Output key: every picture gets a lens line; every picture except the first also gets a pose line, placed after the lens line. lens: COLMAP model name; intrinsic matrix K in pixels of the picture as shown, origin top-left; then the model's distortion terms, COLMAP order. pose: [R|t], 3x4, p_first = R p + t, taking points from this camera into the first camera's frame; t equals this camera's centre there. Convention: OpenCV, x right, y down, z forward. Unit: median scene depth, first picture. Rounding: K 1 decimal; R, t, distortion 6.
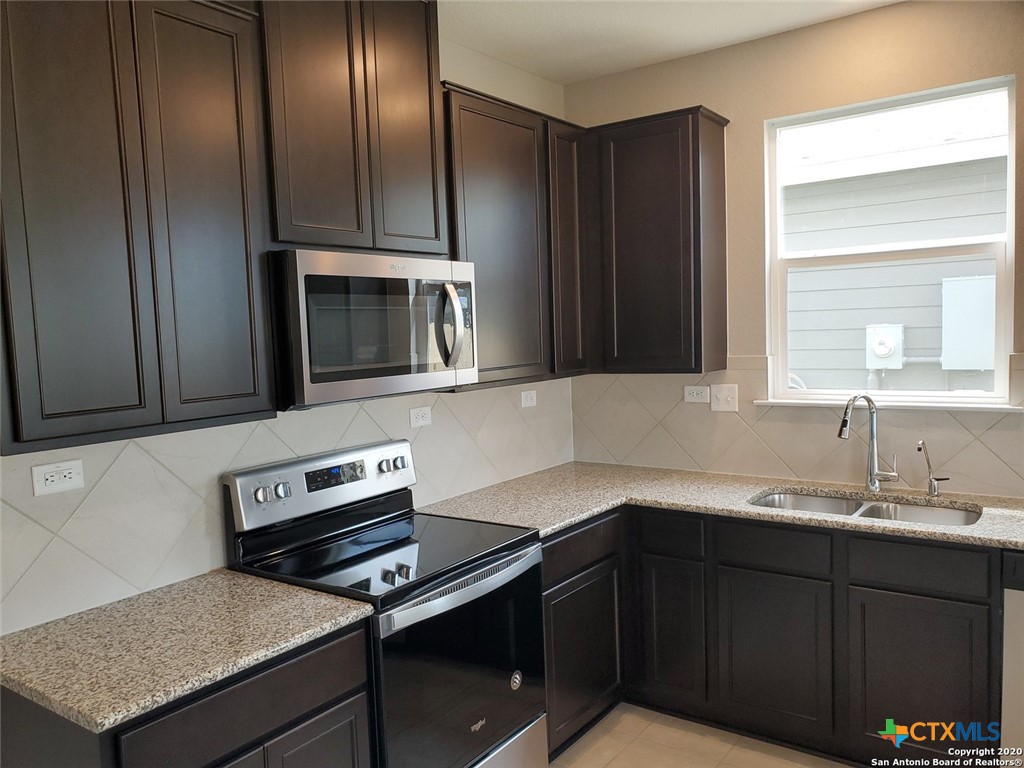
lens RADIAL K [[800.3, 0, 505.6], [0, 800.3, 391.6], [0, 0, 1]] dist [0.072036, -0.064845]
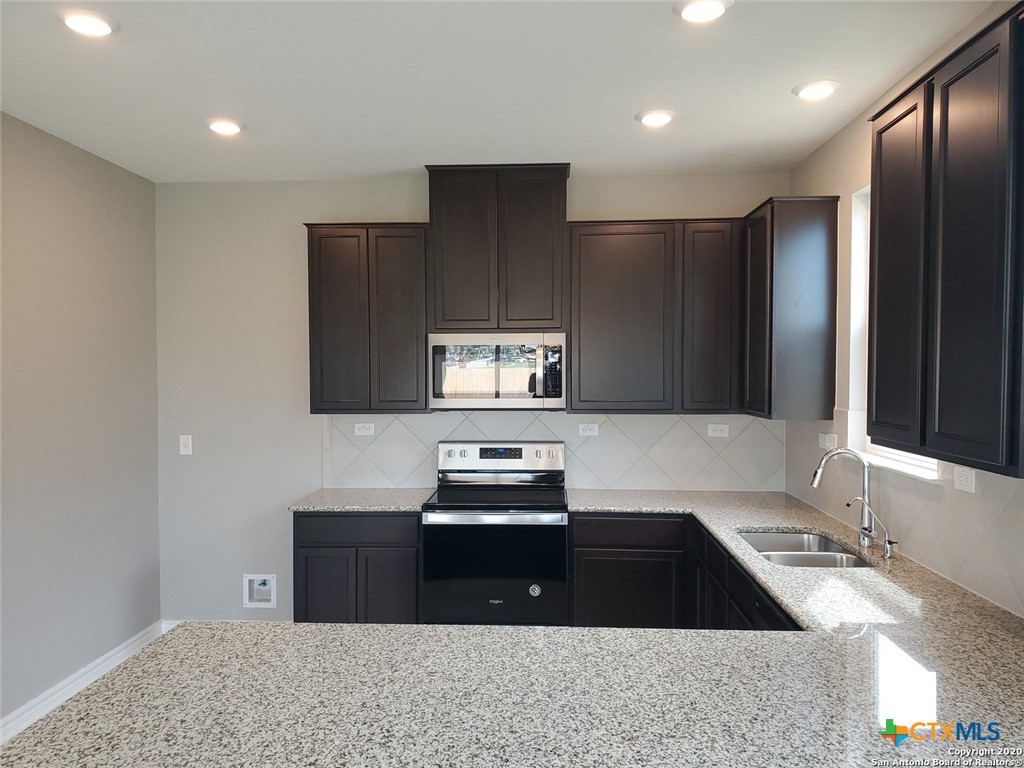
lens RADIAL K [[800.3, 0, 510.5], [0, 800.3, 389.1], [0, 0, 1]] dist [0.072036, -0.064845]
pose [[0.530888, 0.057571, -0.845484, 1.239119], [-0.085332, 0.996251, 0.014256, -0.061349], [0.843135, 0.064579, 0.533810, 0.061987]]
